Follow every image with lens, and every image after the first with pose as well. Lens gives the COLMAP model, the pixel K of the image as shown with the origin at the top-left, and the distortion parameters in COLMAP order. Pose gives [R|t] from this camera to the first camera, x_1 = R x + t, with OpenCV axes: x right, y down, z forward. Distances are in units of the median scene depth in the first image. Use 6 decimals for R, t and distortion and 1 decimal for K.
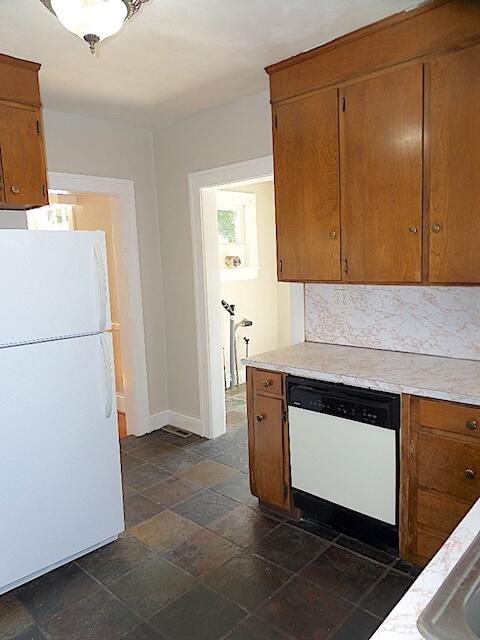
lens RADIAL K [[466.7, 0, 240.0], [0, 466.7, 320.0], [0, 0, 1]] dist [-0.012761, -0.004354]
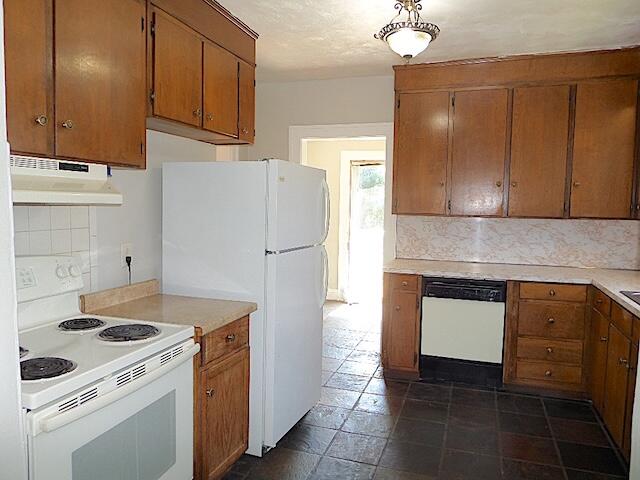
lens RADIAL K [[466.7, 0, 322.0], [0, 466.7, 237.2], [0, 0, 1]] dist [-0.012761, -0.004354]
pose [[0.905977, 0.020788, 0.422816, -0.803555], [0.005461, 0.998137, -0.060774, 0.082590], [-0.423291, 0.057369, 0.904175, -0.202616]]
